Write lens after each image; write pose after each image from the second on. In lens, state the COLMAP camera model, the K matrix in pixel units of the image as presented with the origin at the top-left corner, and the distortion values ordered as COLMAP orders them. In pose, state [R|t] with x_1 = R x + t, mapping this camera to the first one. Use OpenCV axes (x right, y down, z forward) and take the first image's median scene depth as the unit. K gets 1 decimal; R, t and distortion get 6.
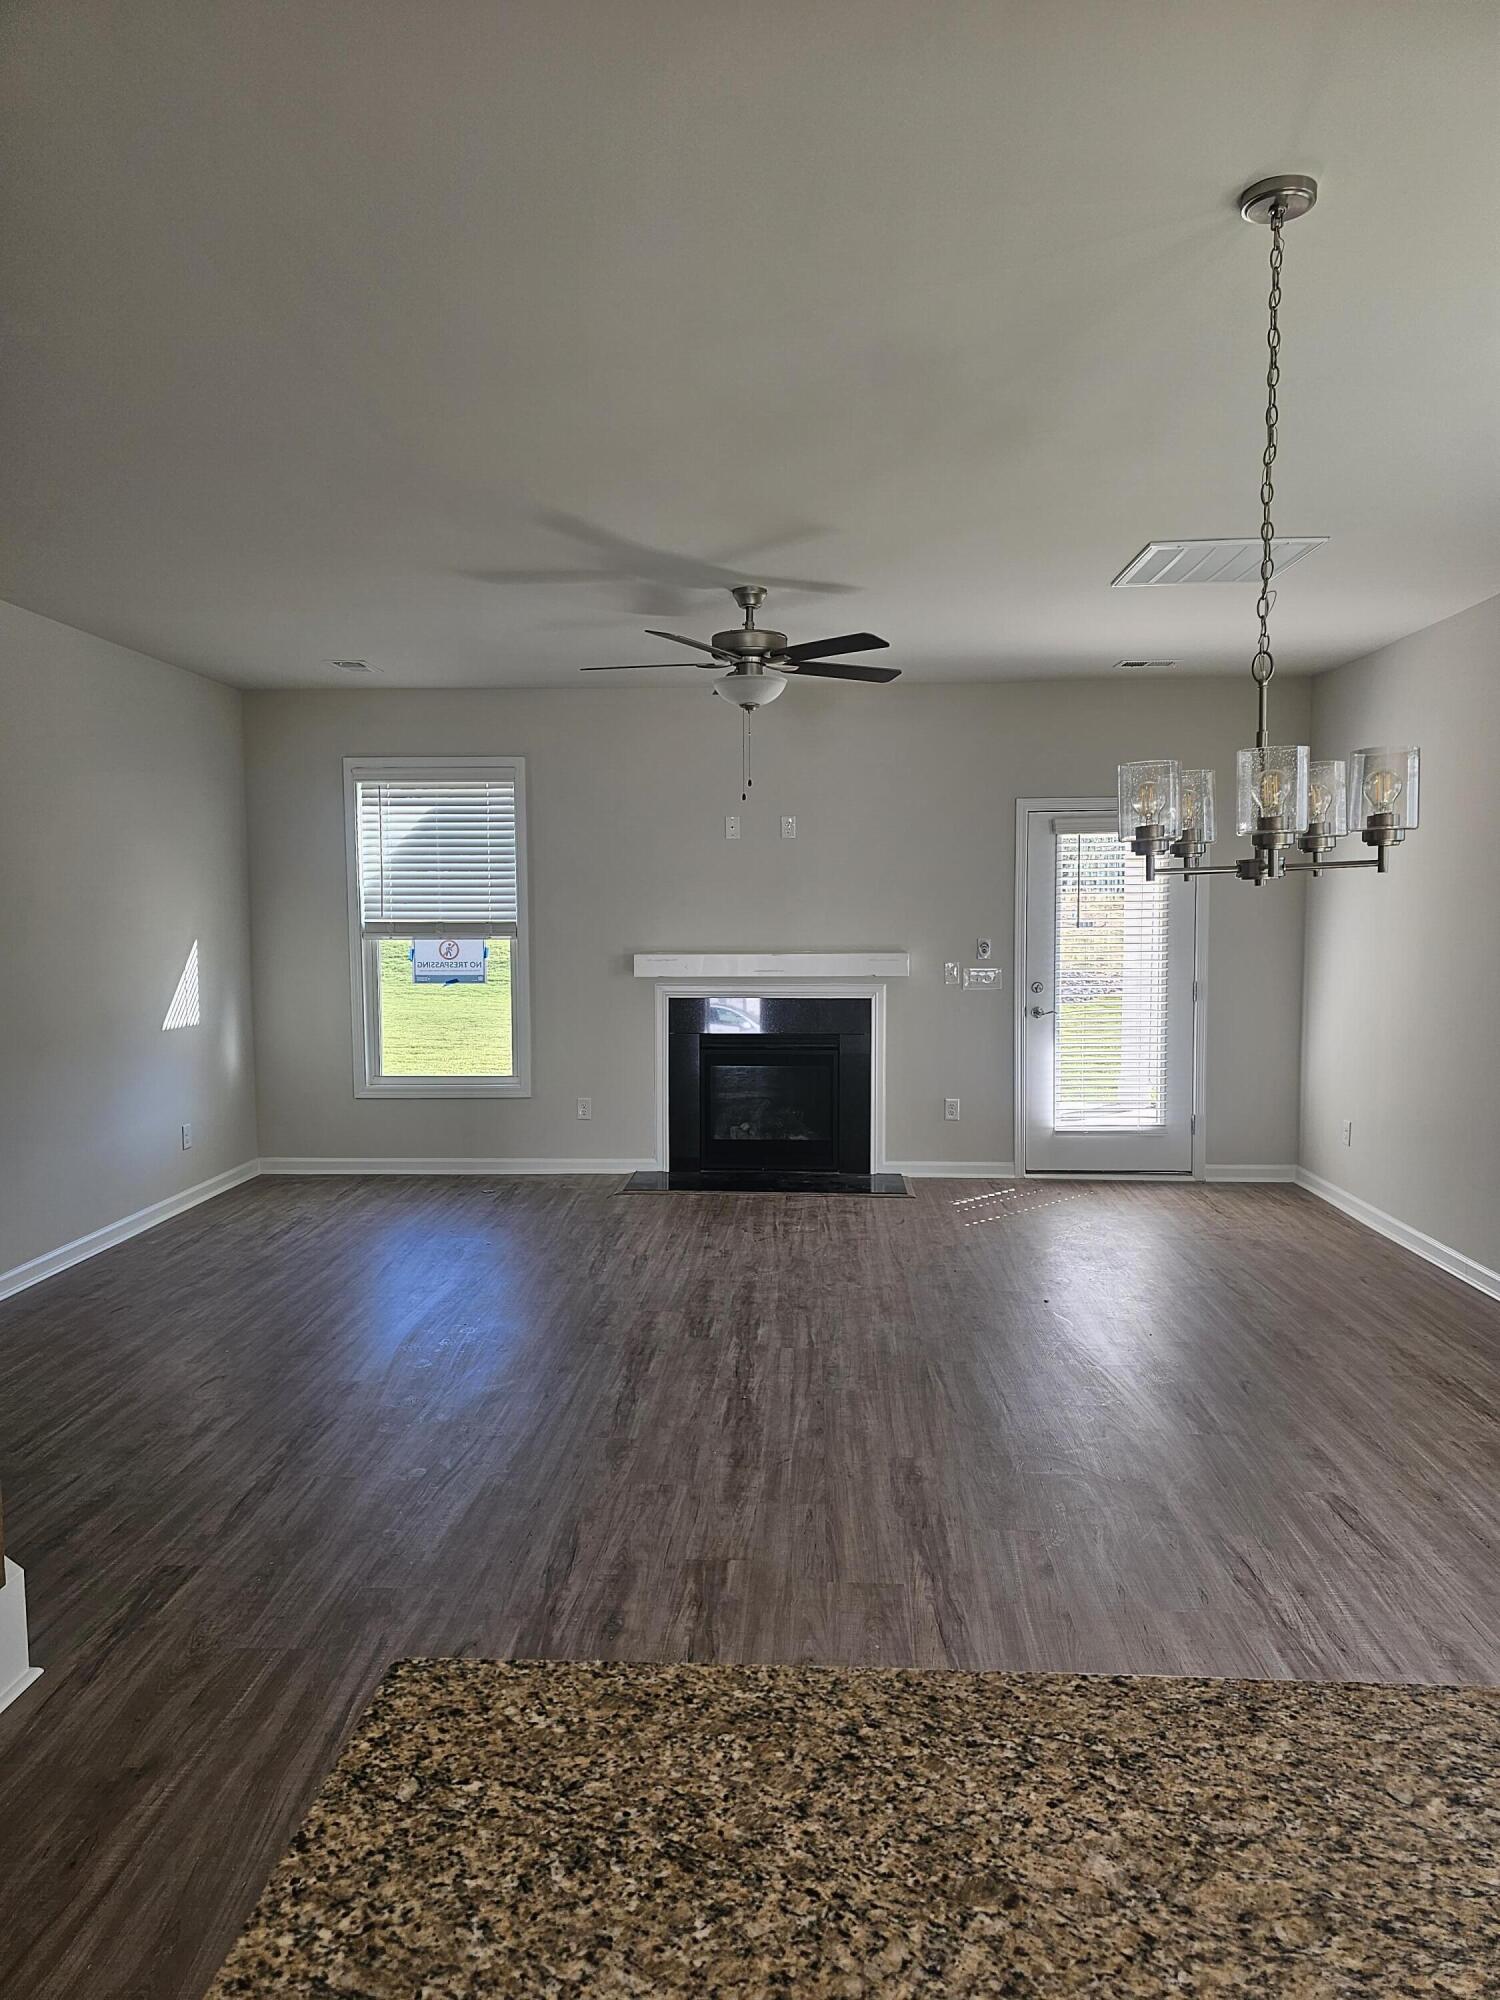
lens RADIAL K [[1337.1, 0, 746.0], [0, 1337.1, 1000.3], [0, 0, 1]] dist [0.046424, -0.030621]
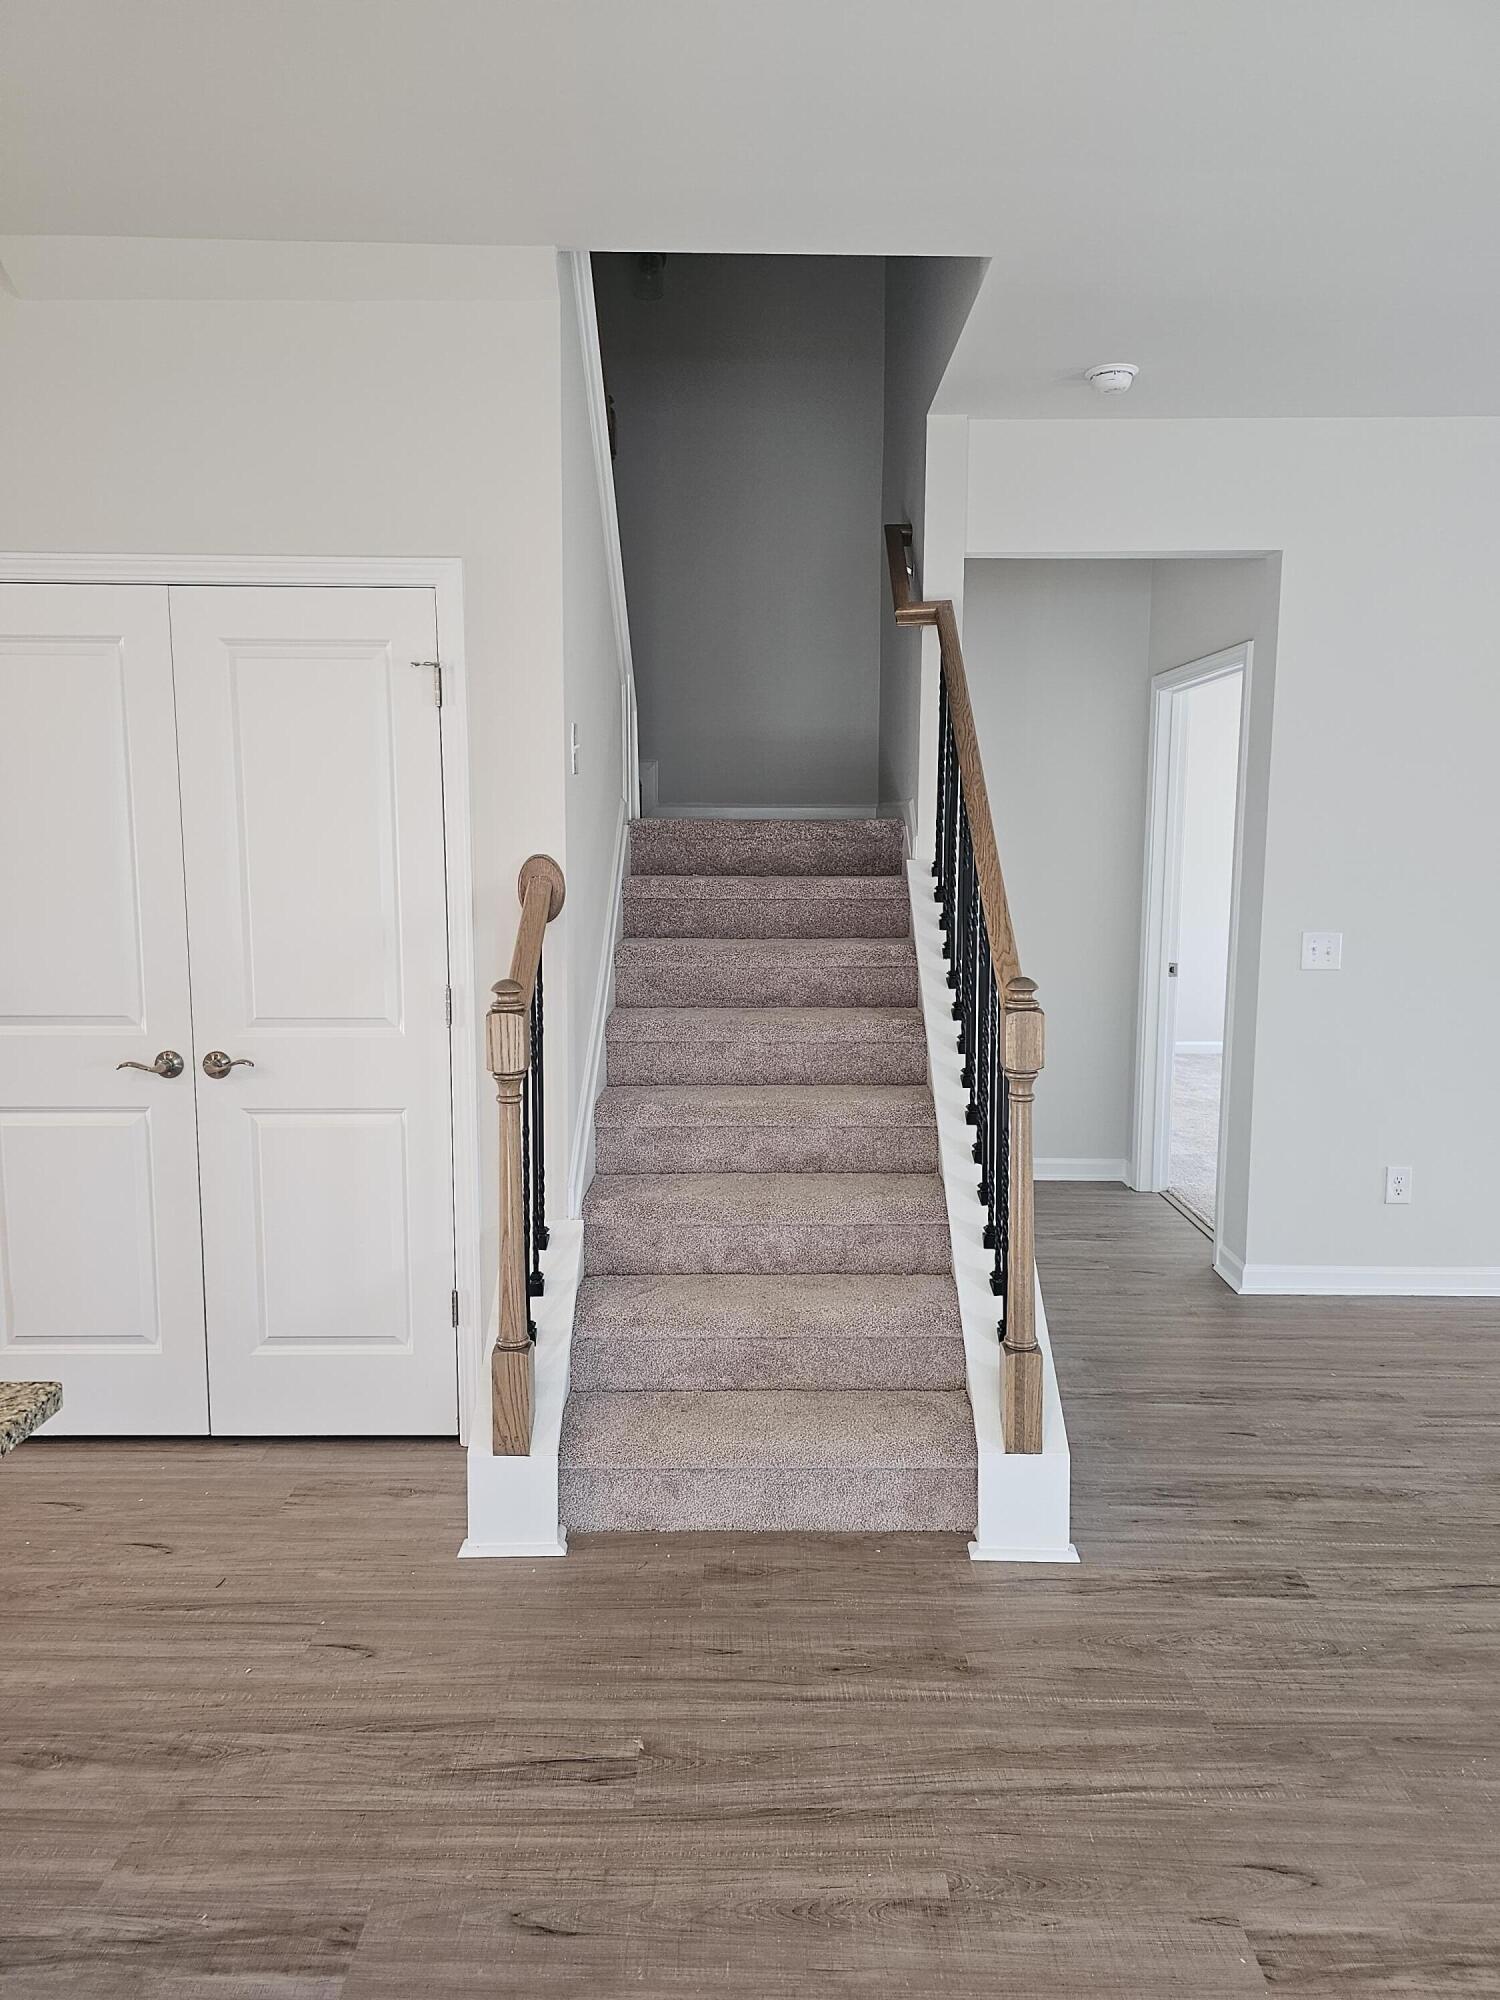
lens RADIAL K [[1337.1, 0, 751.4], [0, 1337.1, 999.1], [0, 0, 1]] dist [0.046424, -0.030621]
pose [[0.047046, 0.128905, -0.990540, 0.343434], [-0.074076, 0.989358, 0.125233, -0.029703], [0.996142, 0.067484, 0.056094, 0.533848]]
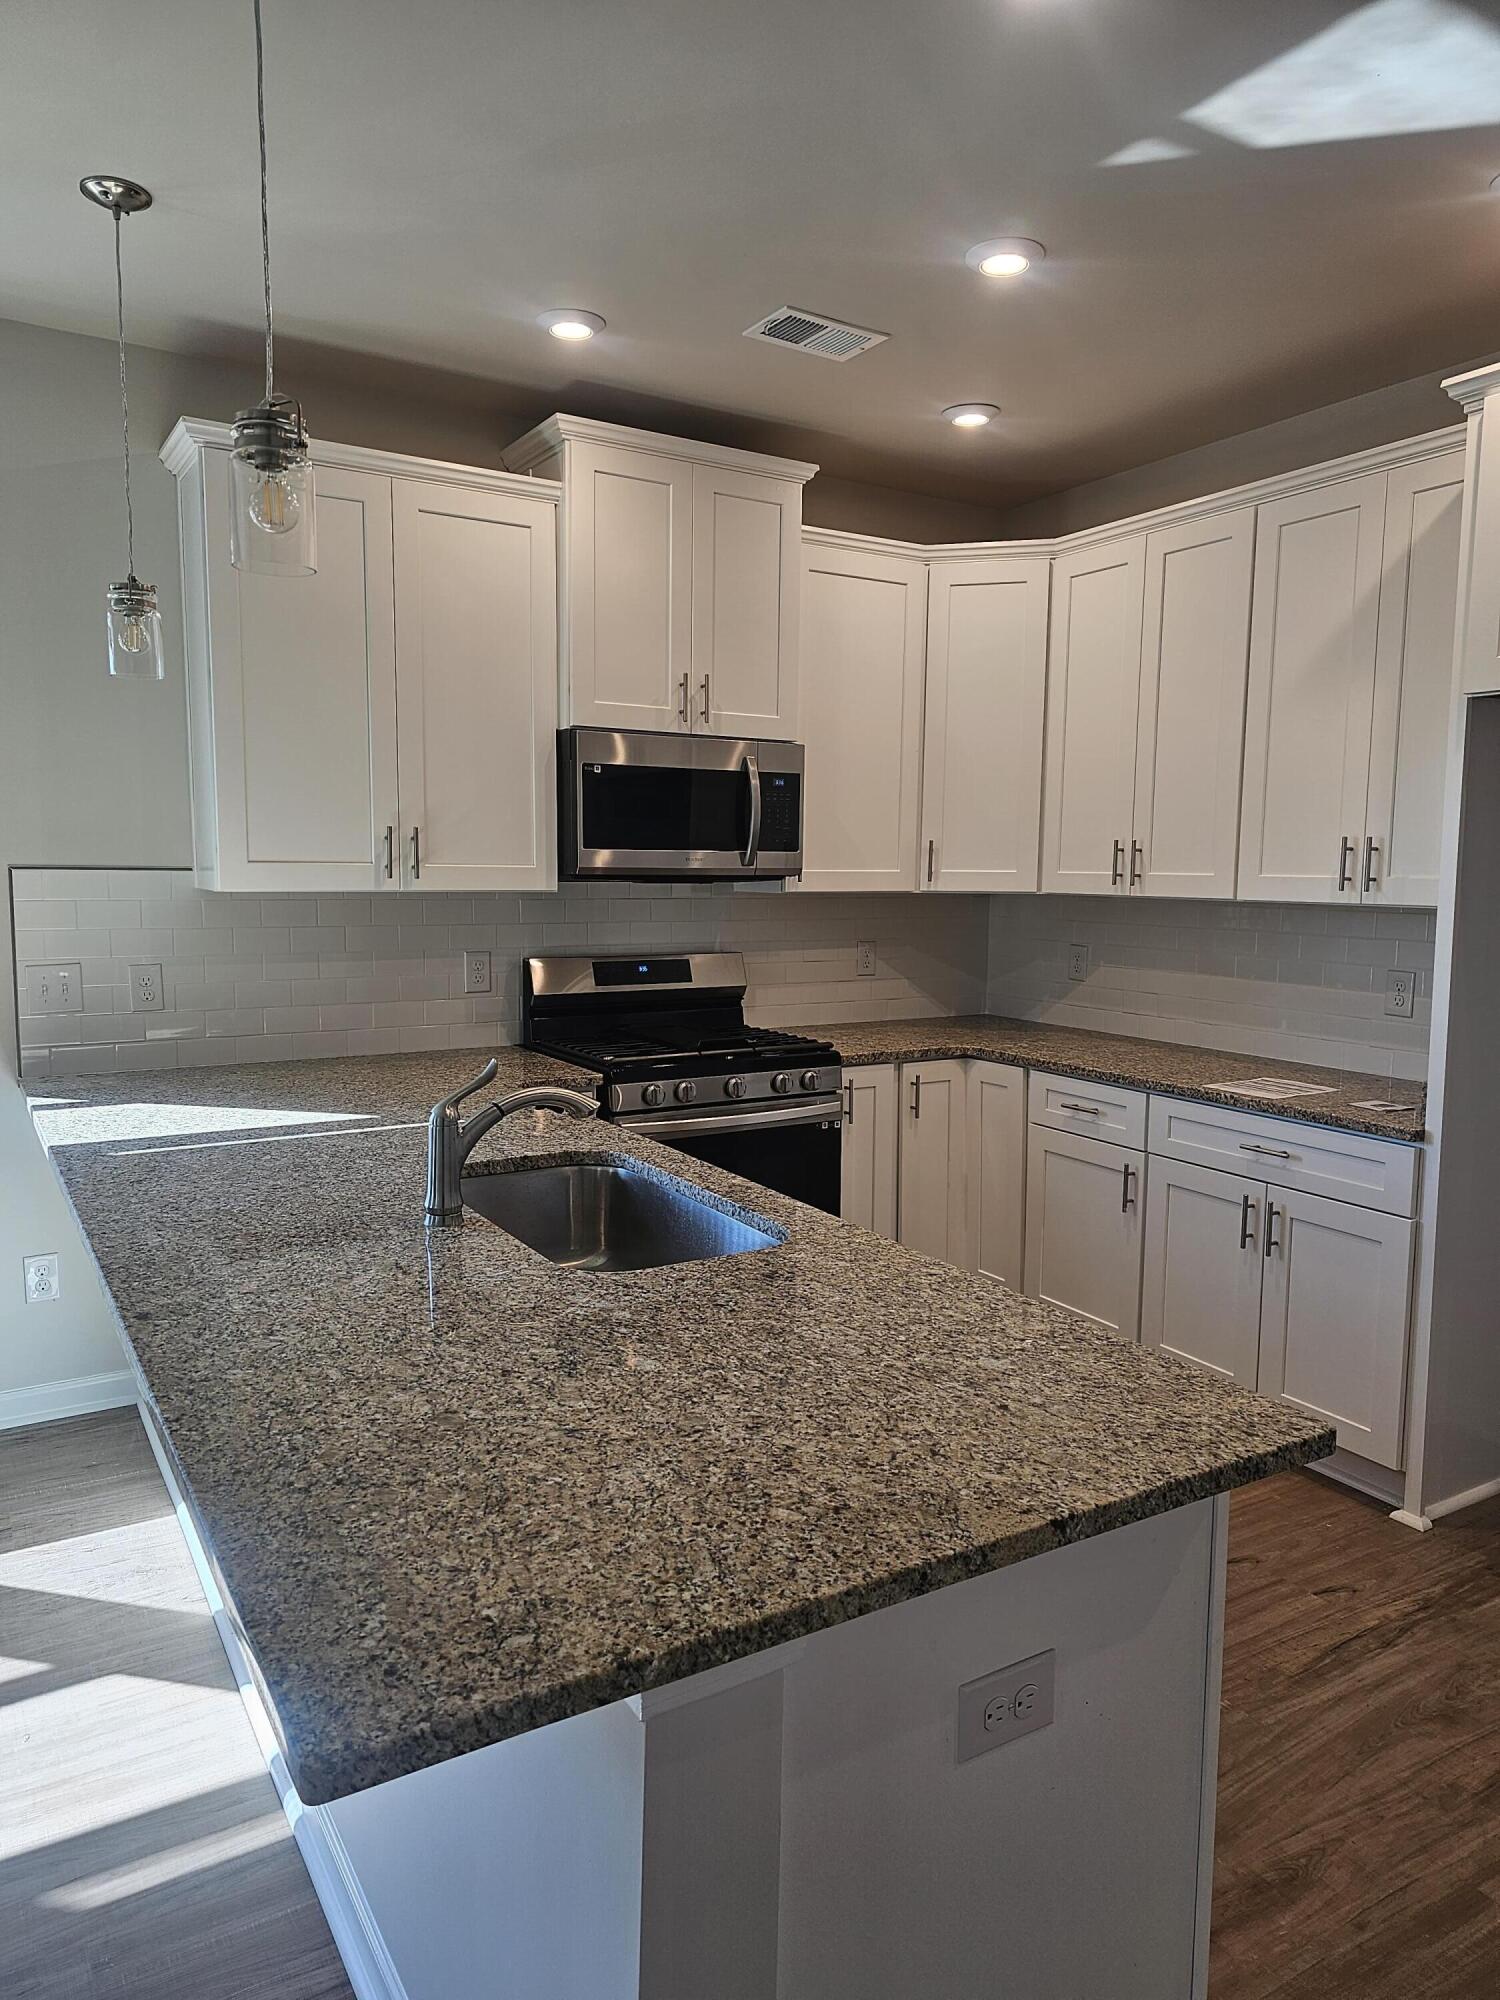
lens RADIAL K [[1337.1, 0, 739.6], [0, 1337.1, 1006.0], [0, 0, 1]] dist [0.046424, -0.030621]
pose [[-0.555047, -0.094207, 0.826467, -0.327595], [0.050345, 0.987940, 0.146425, -0.010005], [-0.830294, 0.122881, -0.543610, 0.388979]]
